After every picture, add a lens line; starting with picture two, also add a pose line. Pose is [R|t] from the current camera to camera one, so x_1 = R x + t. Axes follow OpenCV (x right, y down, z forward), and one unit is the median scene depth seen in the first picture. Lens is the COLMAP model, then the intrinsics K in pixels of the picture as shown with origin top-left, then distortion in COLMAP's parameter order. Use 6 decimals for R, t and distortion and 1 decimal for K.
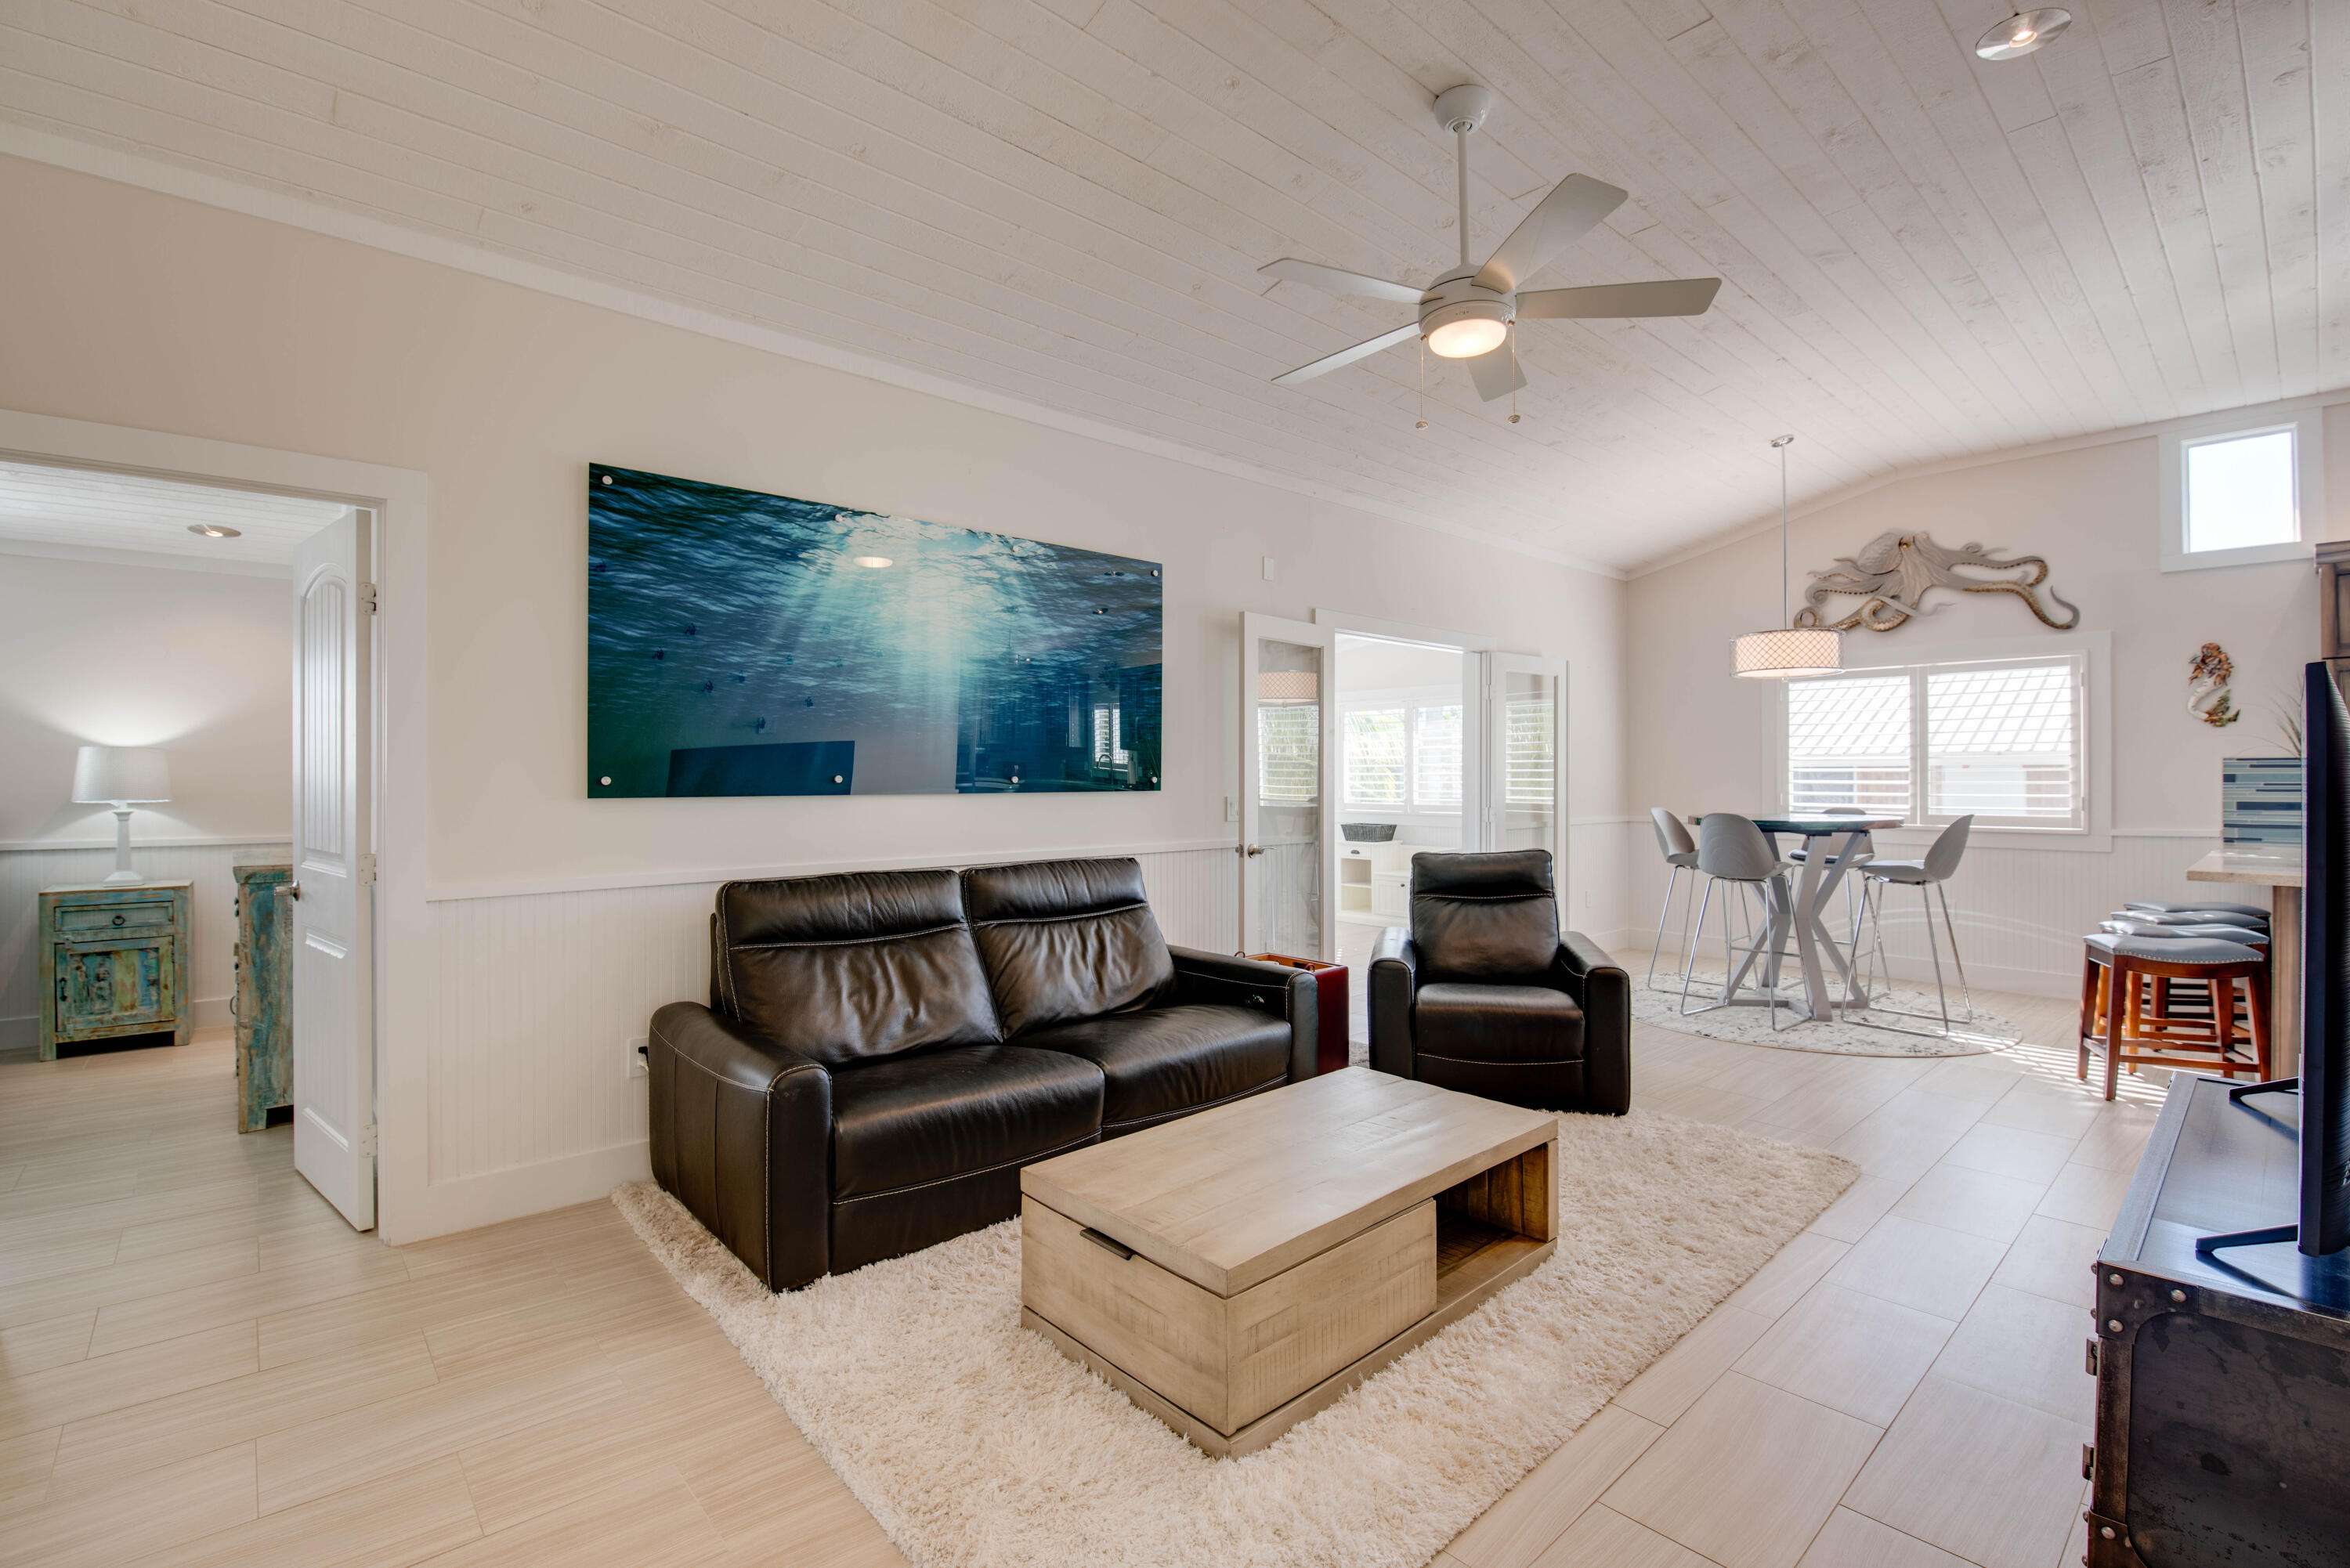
lens RADIAL K [[1044.4, 0, 1160.5], [0, 1044.4, 772.4], [0, 0, 1]] dist [-0.021508, 0.000608]
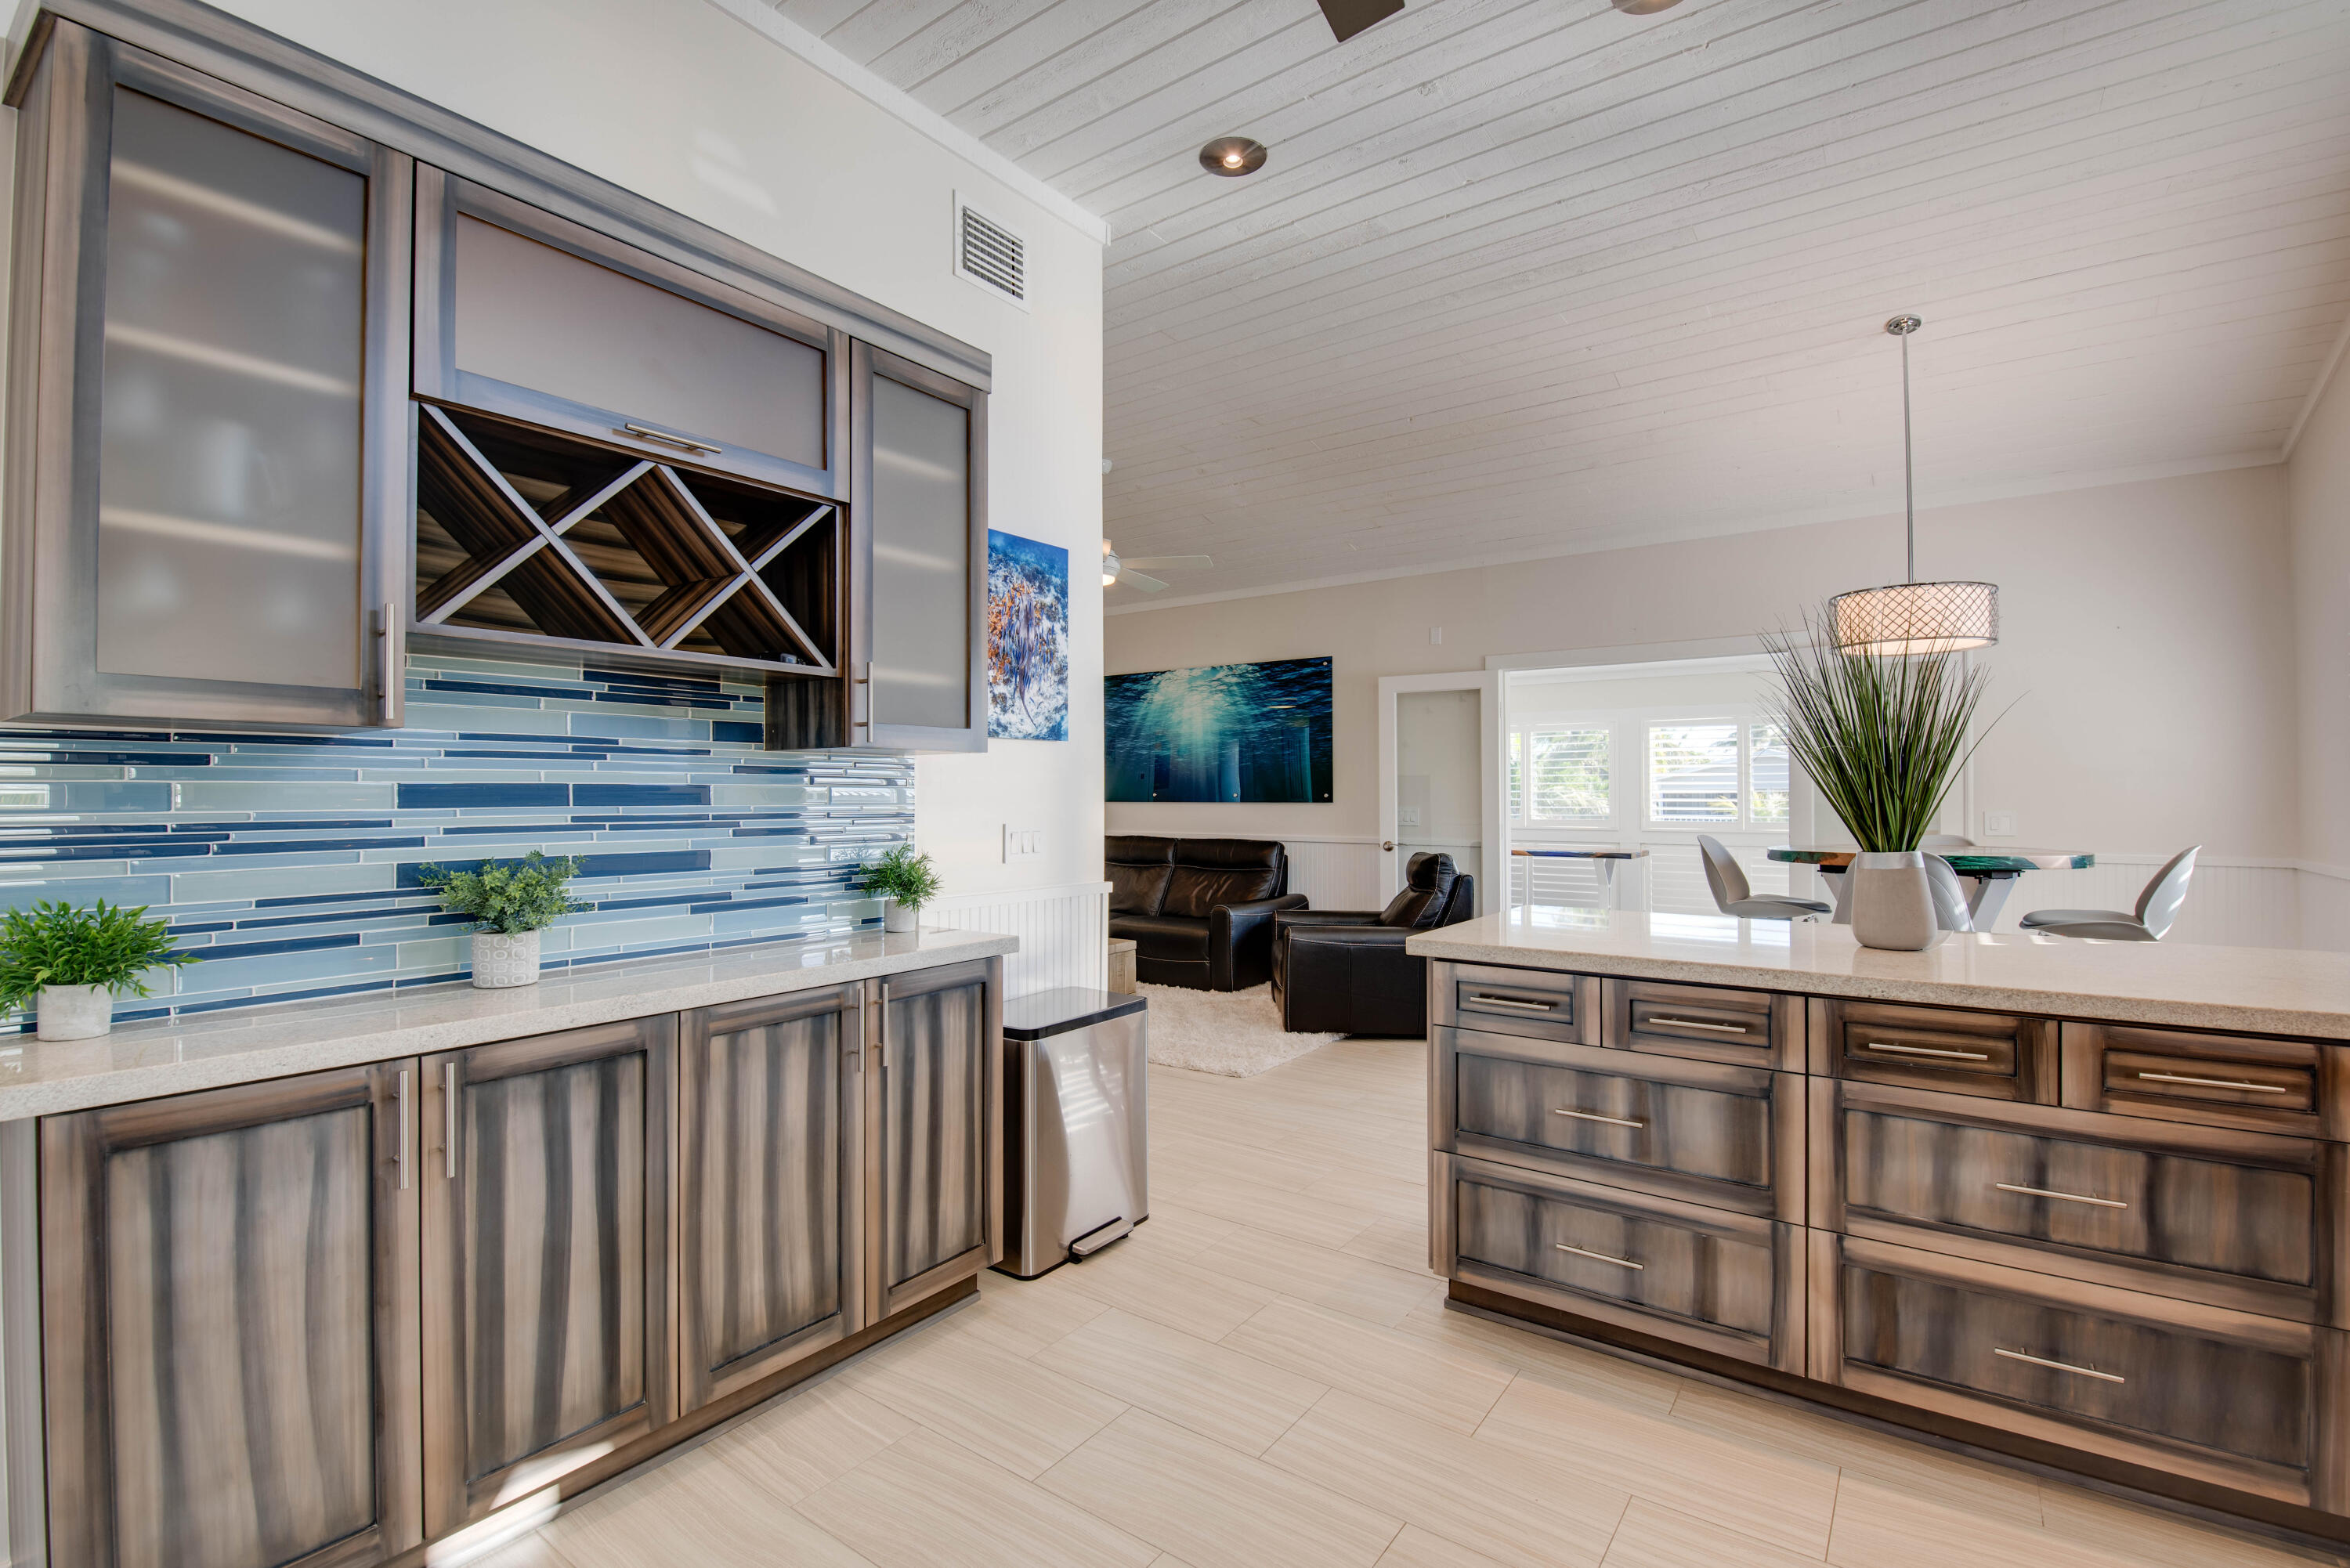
lens RADIAL K [[1019.1, 0, 1154.3], [0, 1019.1, 779.1], [0, 0, 1]] dist [-0.017439, -0.002803]
pose [[0.226630, -0.014223, -0.973877, 1.413834], [0.005411, 0.999896, -0.013344, 0.001245], [0.973966, -0.002246, 0.226684, 0.400138]]
